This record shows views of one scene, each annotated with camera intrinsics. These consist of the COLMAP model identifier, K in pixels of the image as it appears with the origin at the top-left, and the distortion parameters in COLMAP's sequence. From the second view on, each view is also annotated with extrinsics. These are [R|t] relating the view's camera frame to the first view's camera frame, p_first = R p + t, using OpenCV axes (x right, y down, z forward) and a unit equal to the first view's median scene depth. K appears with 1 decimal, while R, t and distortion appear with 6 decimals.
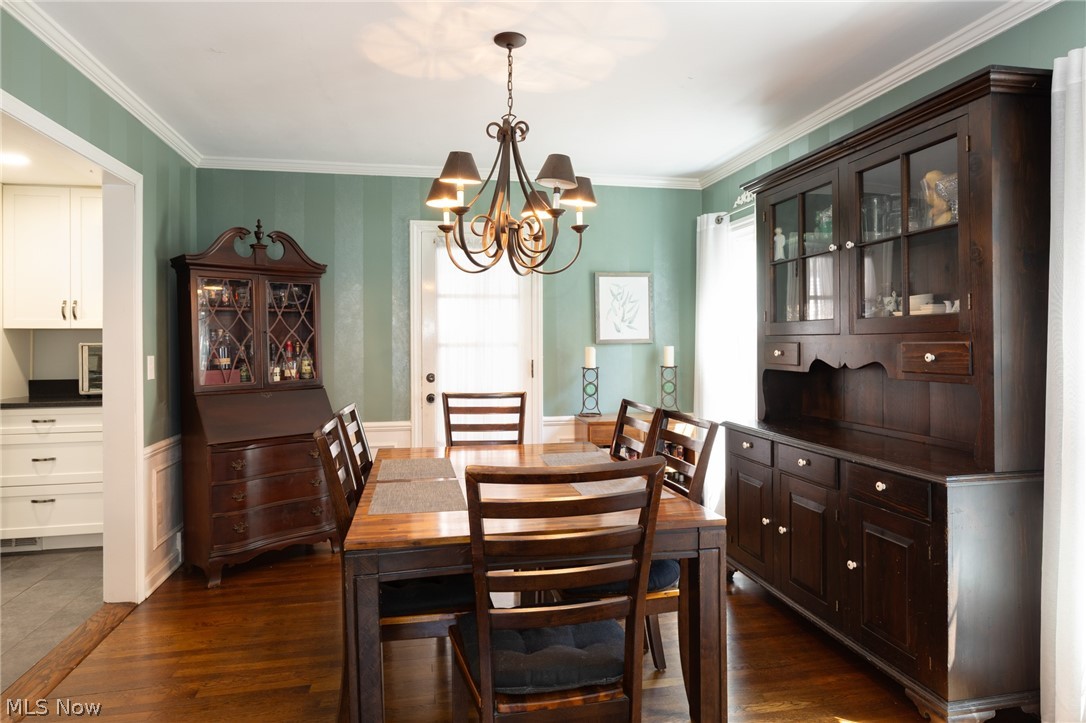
lens RADIAL K [[654.3, 0, 549.5], [0, 654.3, 342.1], [0, 0, 1]] dist [0.004244, 0.000354]
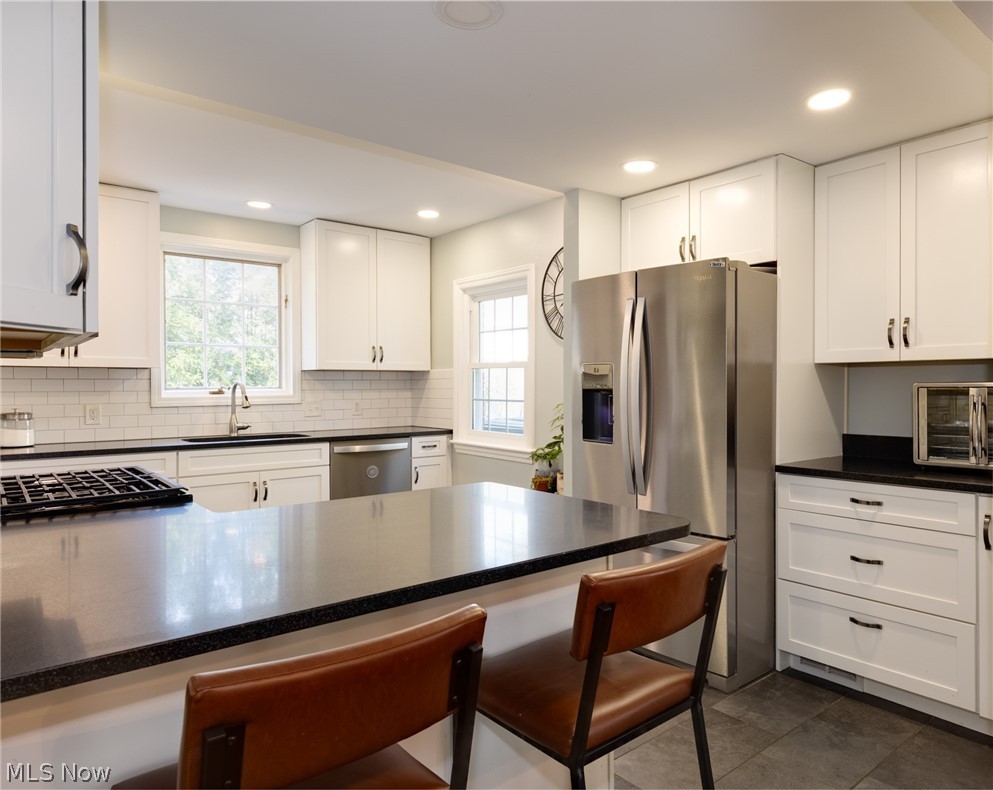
lens RADIAL K [[666.3, 0, 549.8], [0, 666.3, 385.6], [0, 0, 1]] dist [0.009642, -0.002117]
pose [[0.487512, 0.004279, -0.873106, -0.337656], [-0.000395, 0.999989, 0.004680, 0.000801], [0.873116, -0.001937, 0.487509, 0.392511]]
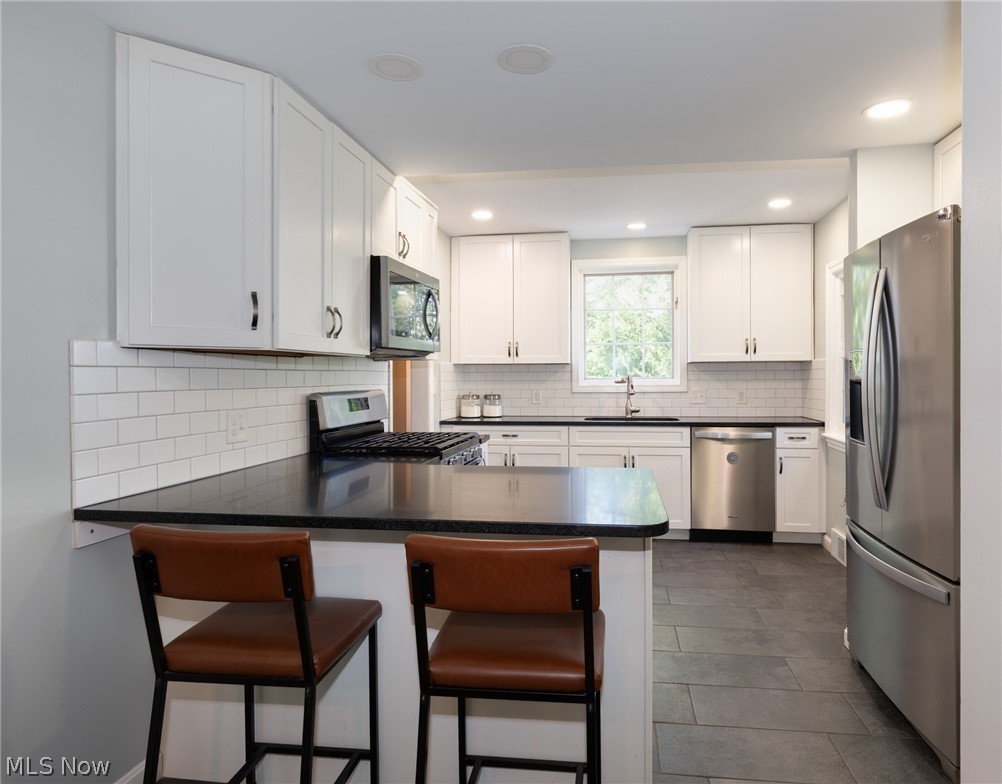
lens RADIAL K [[636.4, 0, 537.4], [0, 636.4, 376.9], [0, 0, 1]] dist [0.025804, 0.000967]
pose [[-0.330329, 0.005366, -0.943851, -0.271417], [0.005208, 0.999979, 0.003863, 0.001442], [0.943852, -0.003640, -0.330350, 0.745156]]
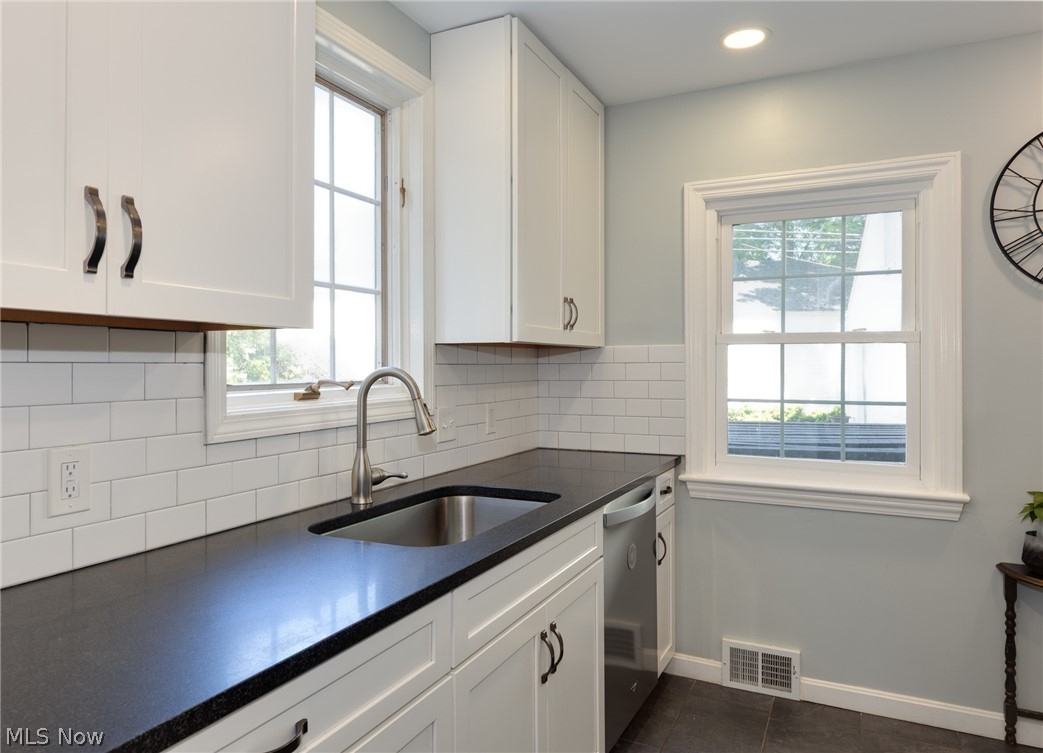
lens RADIAL K [[710.8, 0, 490.4], [0, 710.8, 364.7], [0, 0, 1]] dist [-0.002342, 0.004574]
pose [[0.777645, -0.000250, -0.628704, -1.236755], [-0.001029, 0.999998, -0.001670, -0.002525], [0.628703, 0.001946, 0.777643, 0.144274]]
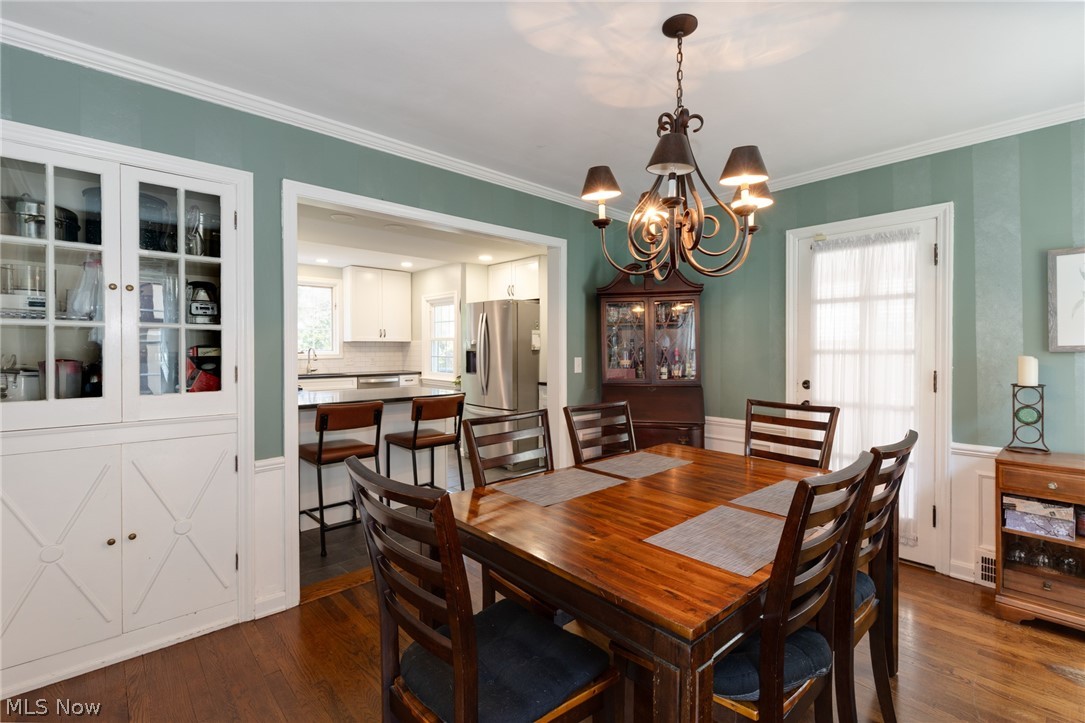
lens RADIAL K [[491.3, 0, 549.4], [0, 491.3, 355.0], [0, 0, 1]] dist [0.004910, 0.001064]
pose [[0.517842, 0.014252, -0.855357, 0.291237], [-0.002070, 0.999879, 0.015407, -0.001541], [0.855474, -0.006208, 0.517809, 0.306199]]
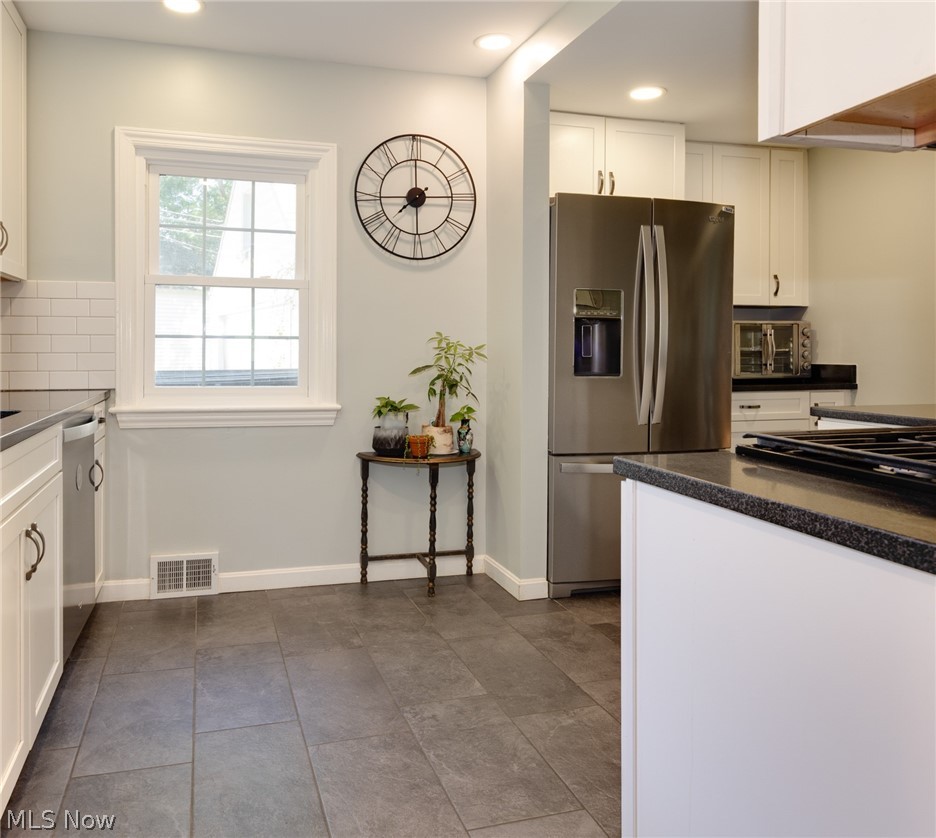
lens RADIAL K [[730.7, 0, 399.8], [0, 730.7, 356.3], [0, 0, 1]] dist [0.014043, -0.011096]
pose [[0.998520, 0.007095, 0.053919, -1.279971], [-0.007528, 0.999941, 0.007847, 0.047412], [-0.053860, -0.008241, 0.998514, 0.038156]]
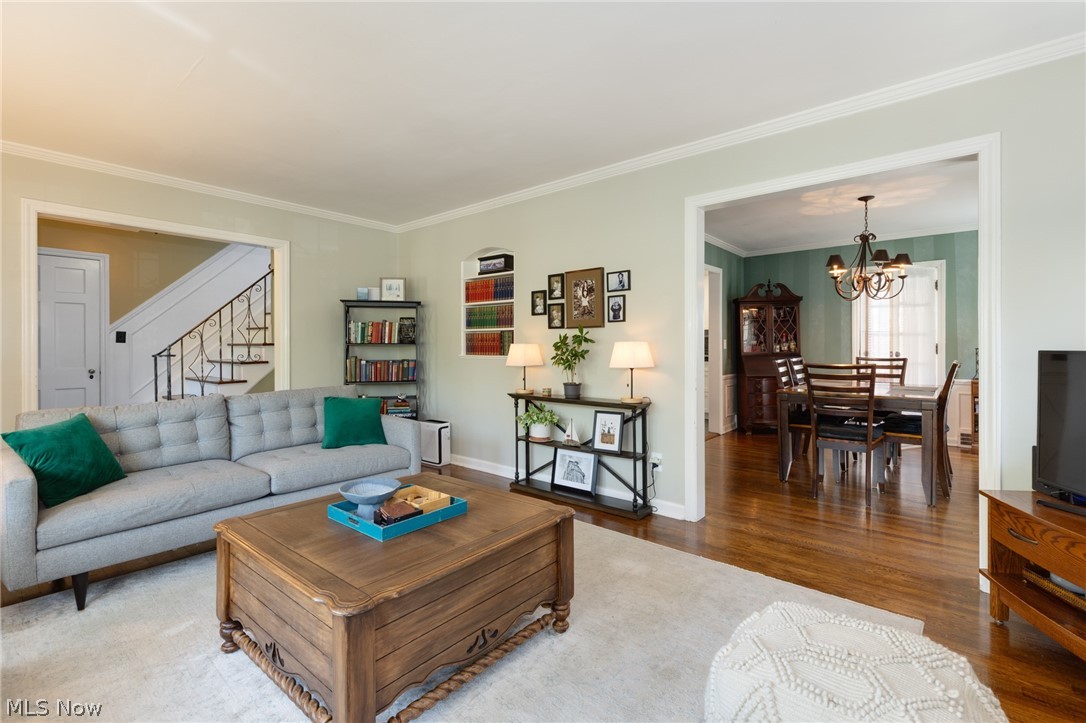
lens RADIAL K [[491.8, 0, 544.5], [0, 491.8, 345.8], [0, 0, 1]] dist [0.004910, 0.001064]
pose [[0.618007, 0.004203, -0.786161, 0.389917], [0.000021, 0.999986, 0.005363, 0.030535], [0.786172, -0.003331, 0.617998, -0.618503]]
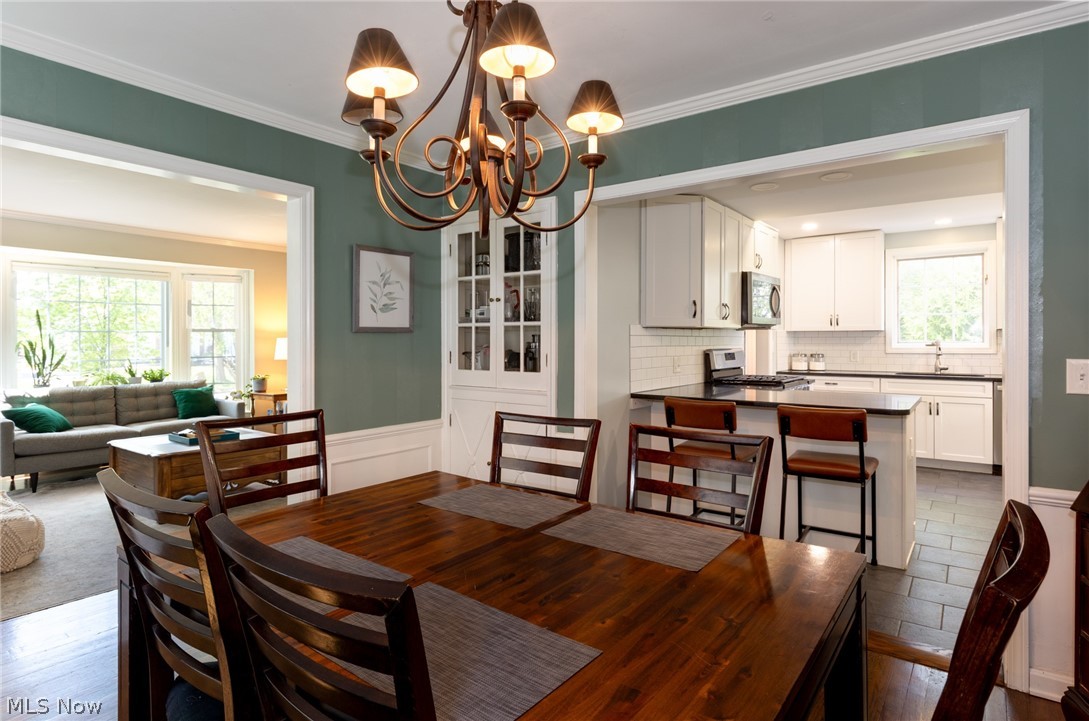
lens RADIAL K [[576.6, 0, 547.8], [0, 576.6, 342.7], [0, 0, 1]] dist [-0.006964, 0.002072]
pose [[-0.748869, 0.005937, -0.662691, 0.166824], [0.003181, 0.999981, 0.005363, 0.000568], [0.662710, 0.001908, -0.748874, 0.936729]]
